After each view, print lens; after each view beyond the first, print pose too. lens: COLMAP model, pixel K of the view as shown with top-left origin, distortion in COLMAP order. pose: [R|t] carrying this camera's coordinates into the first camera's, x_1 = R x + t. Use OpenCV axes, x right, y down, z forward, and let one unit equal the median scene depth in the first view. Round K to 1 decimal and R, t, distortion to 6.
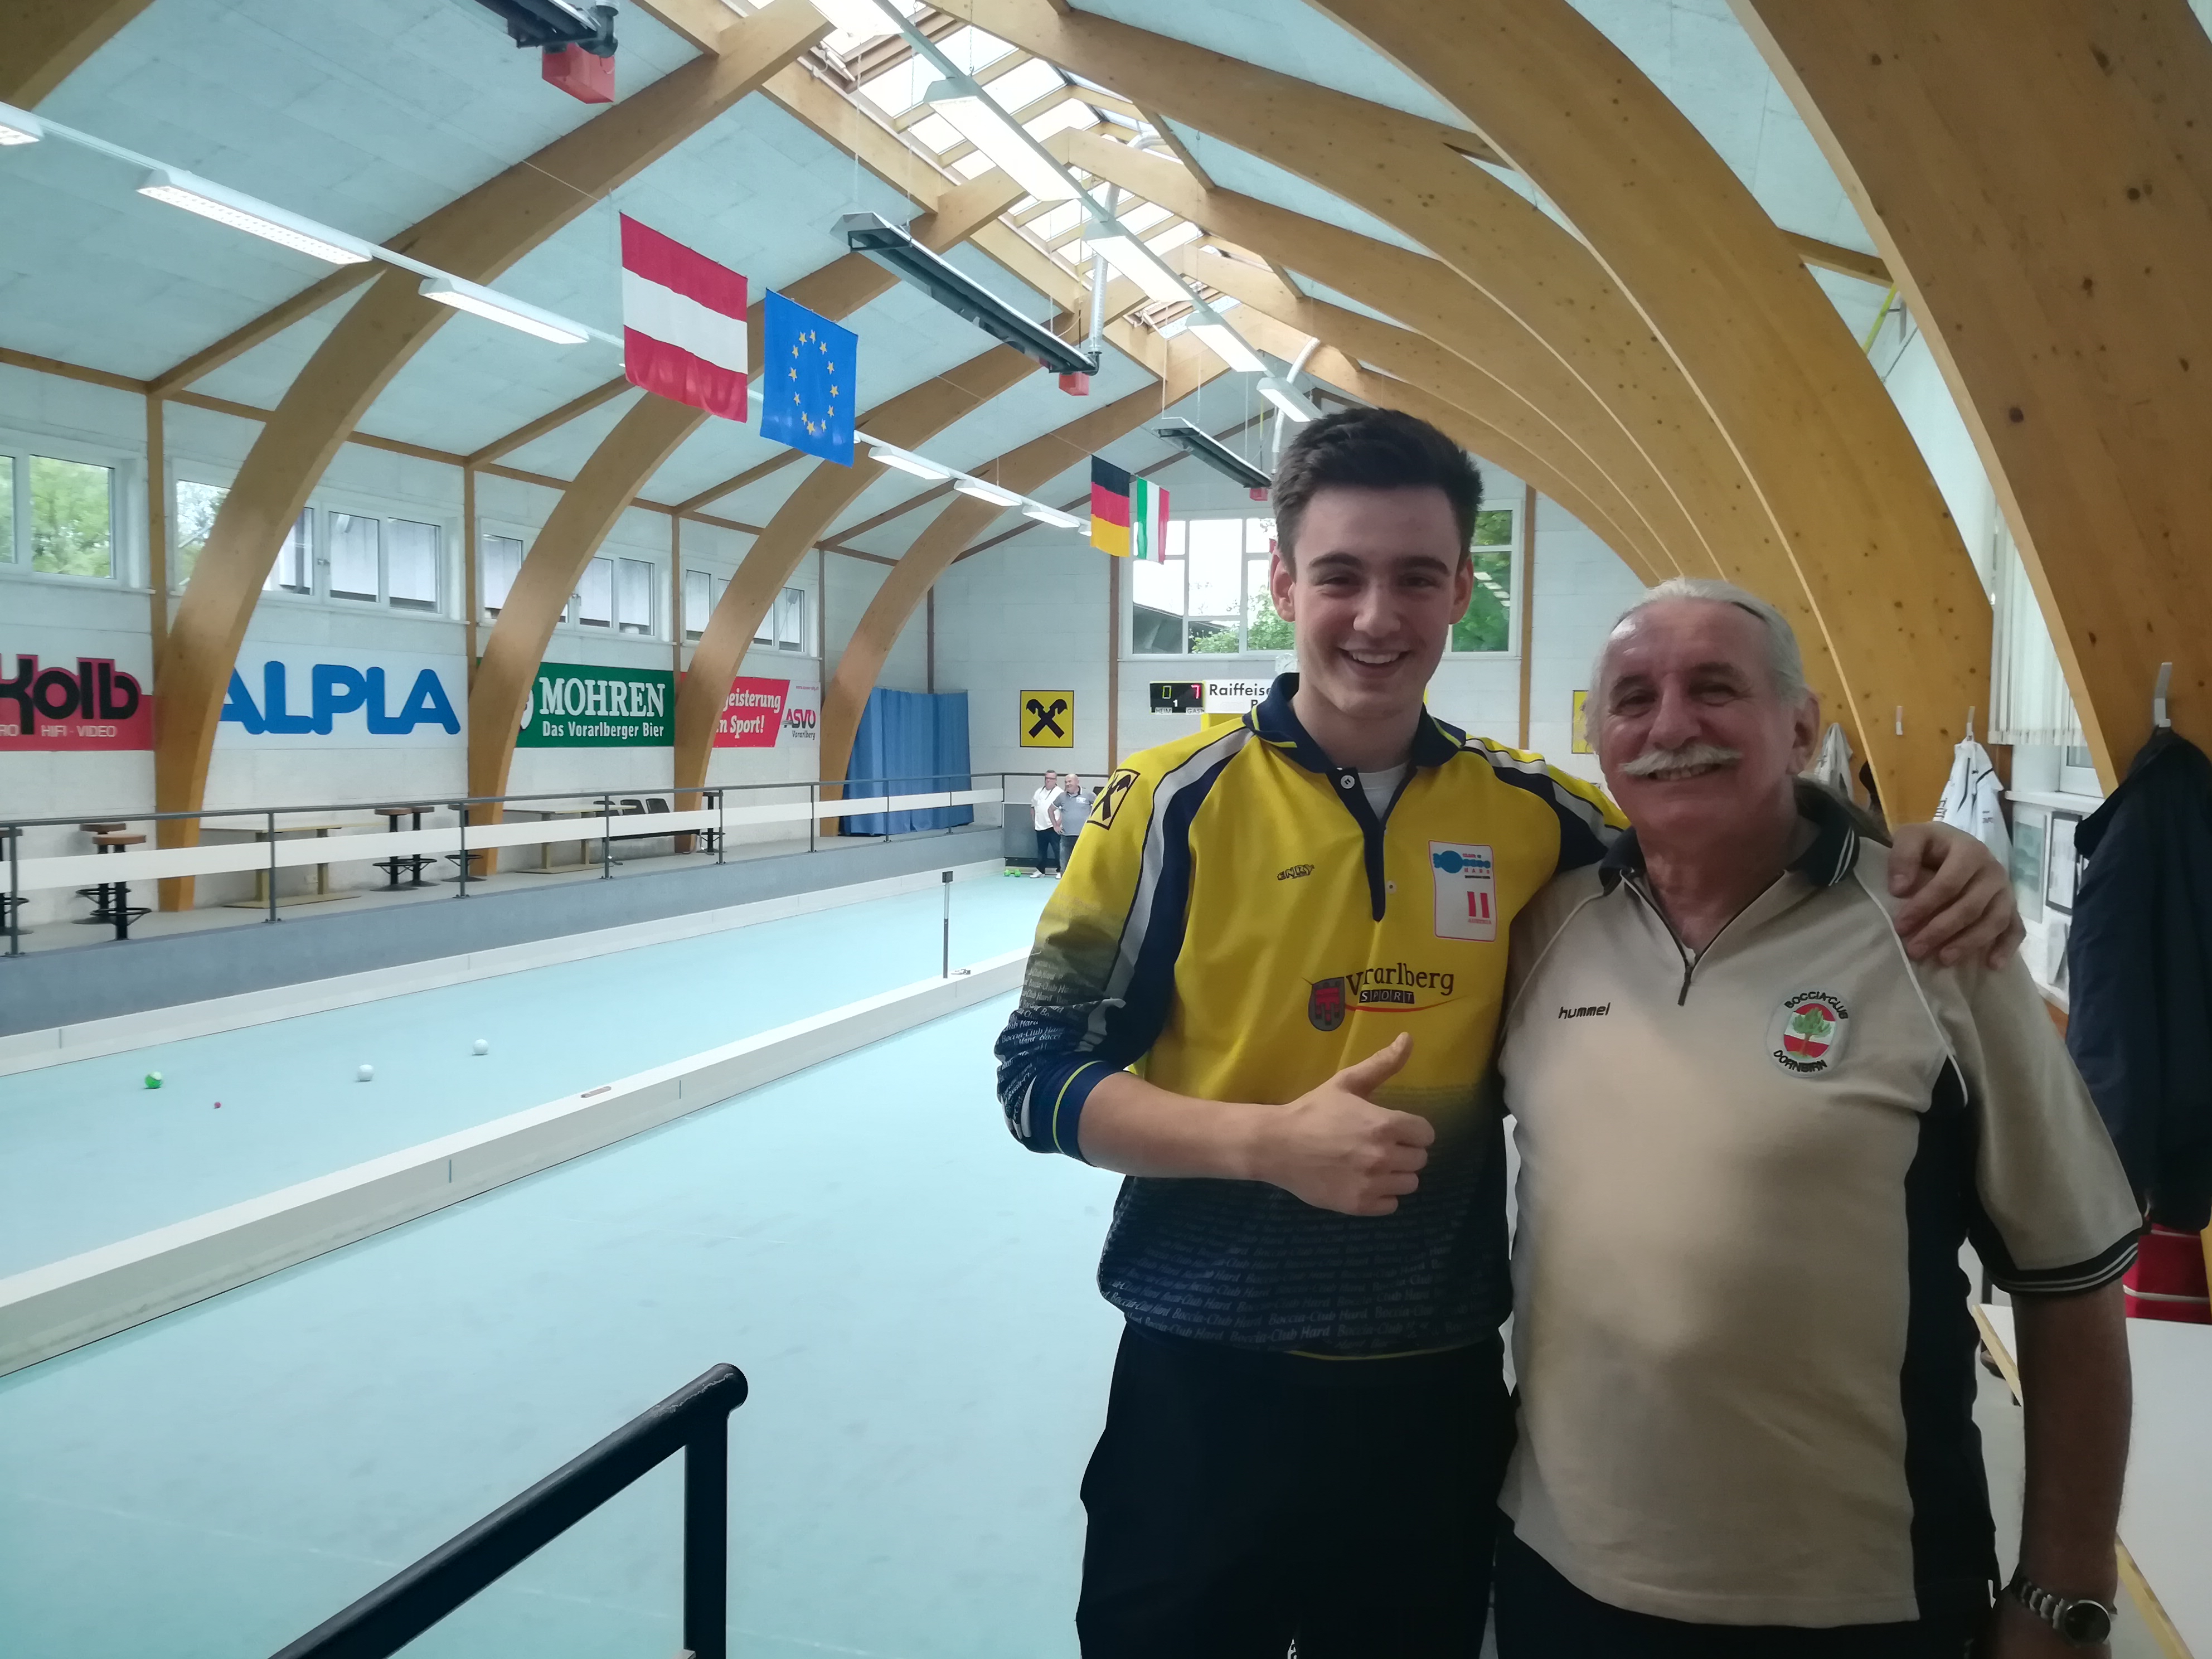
lens RADIAL K [[1736.9, 0, 1145.2], [0, 1736.9, 840.4], [0, 0, 1]] dist [0.073458, -0.094502]
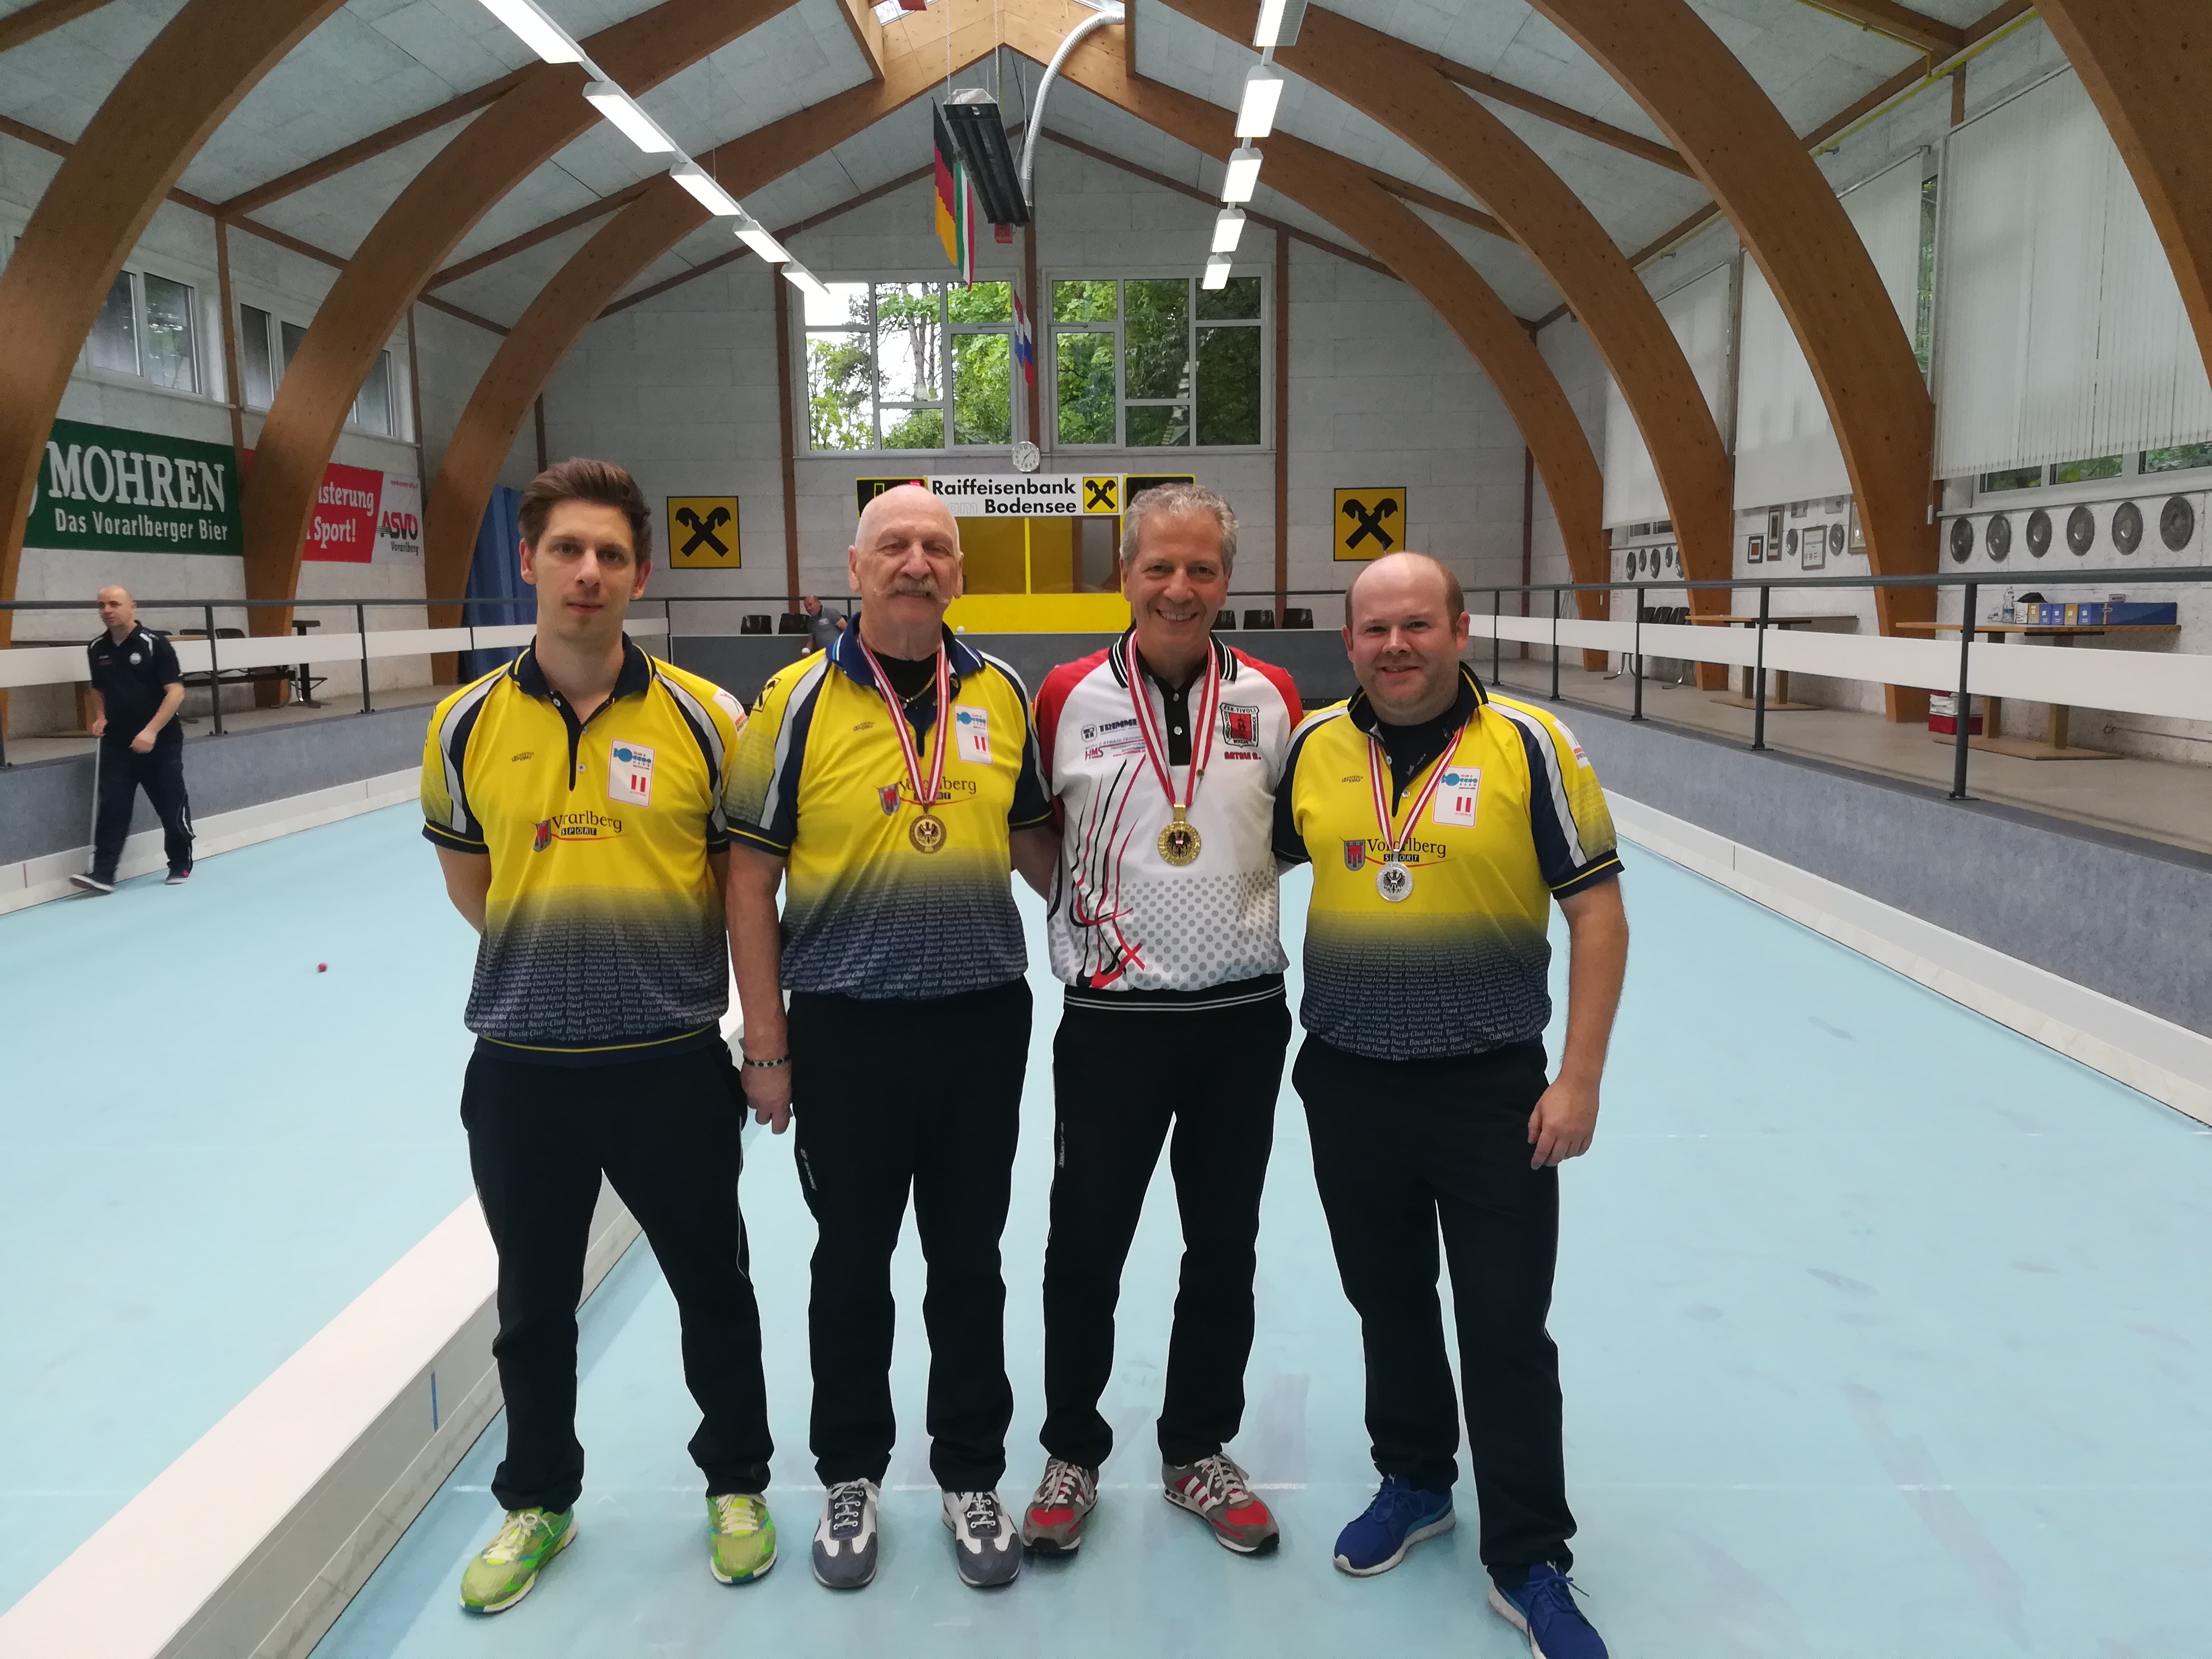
lens RADIAL K [[1736.9, 0, 1127.3], [0, 1736.9, 826.4], [0, 0, 1]] dist [0.073458, -0.094502]
pose [[0.962568, -0.058535, 0.264644, -0.124975], [0.039262, 0.996216, 0.077541, 0.014816], [-0.268182, -0.064248, 0.961224, 0.221114]]
